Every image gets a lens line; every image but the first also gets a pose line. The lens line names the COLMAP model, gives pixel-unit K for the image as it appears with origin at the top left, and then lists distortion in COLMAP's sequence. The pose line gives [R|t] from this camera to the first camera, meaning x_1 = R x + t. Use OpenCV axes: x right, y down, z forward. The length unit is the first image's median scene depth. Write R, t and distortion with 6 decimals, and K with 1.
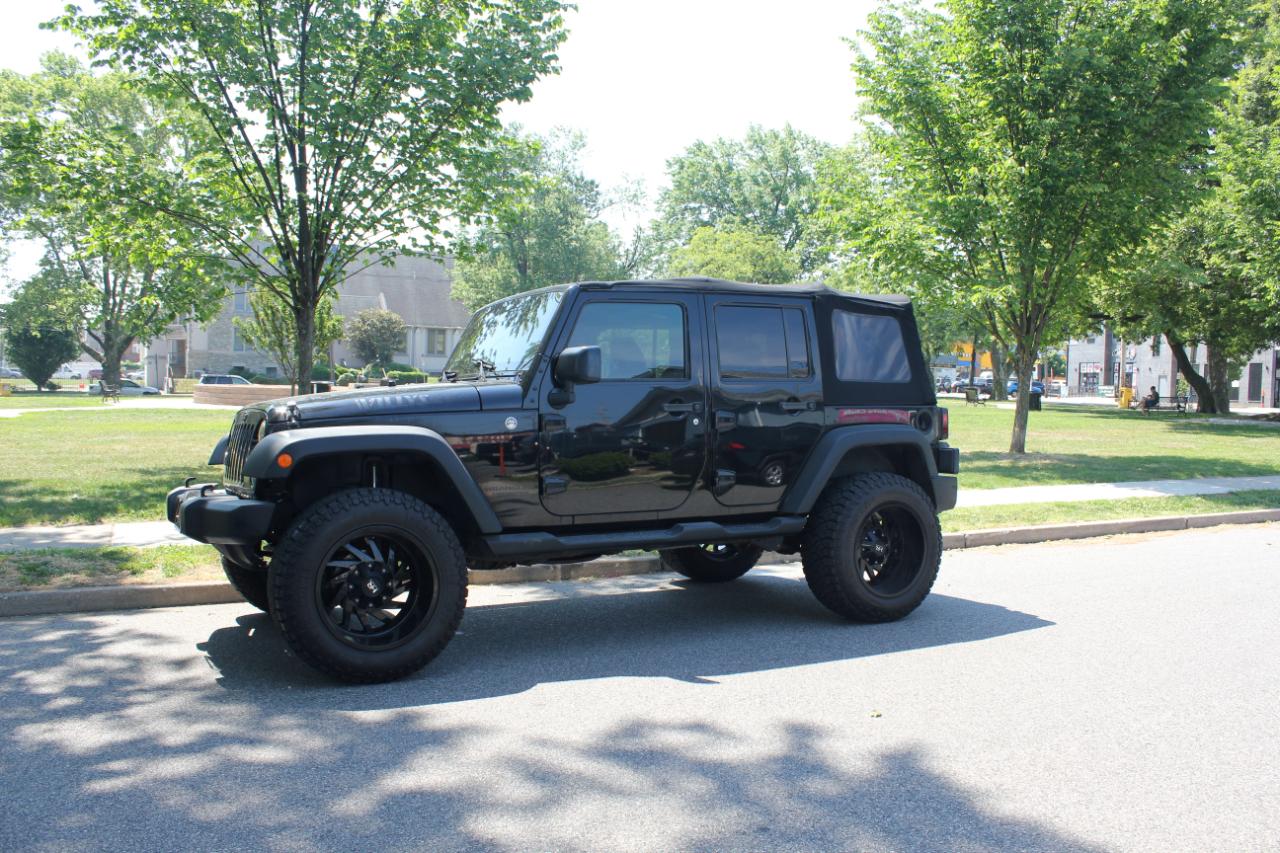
lens RADIAL K [[1080.1, 0, 658.4], [0, 1080.1, 458.5], [0, 0, 1]] dist [-0.118722, 0.038719]
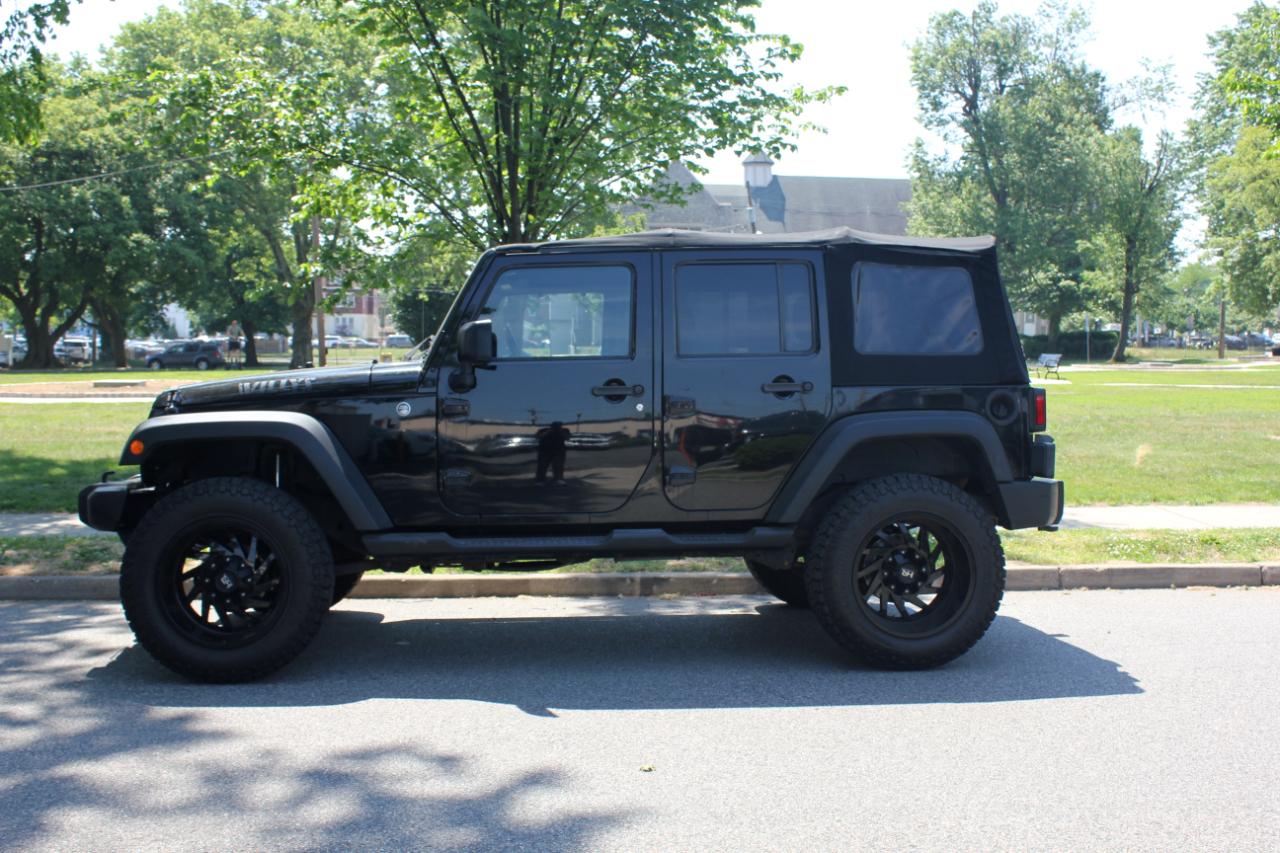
lens RADIAL K [[1386.5, 0, 643.0], [0, 1386.5, 523.1], [0, 0, 1]] dist [-0.059744, 0.000000]
pose [[0.911956, 0.036380, -0.408671, 0.196123], [-0.013918, 0.998231, 0.057805, -0.002791], [0.410051, -0.047028, 0.910849, 0.012960]]
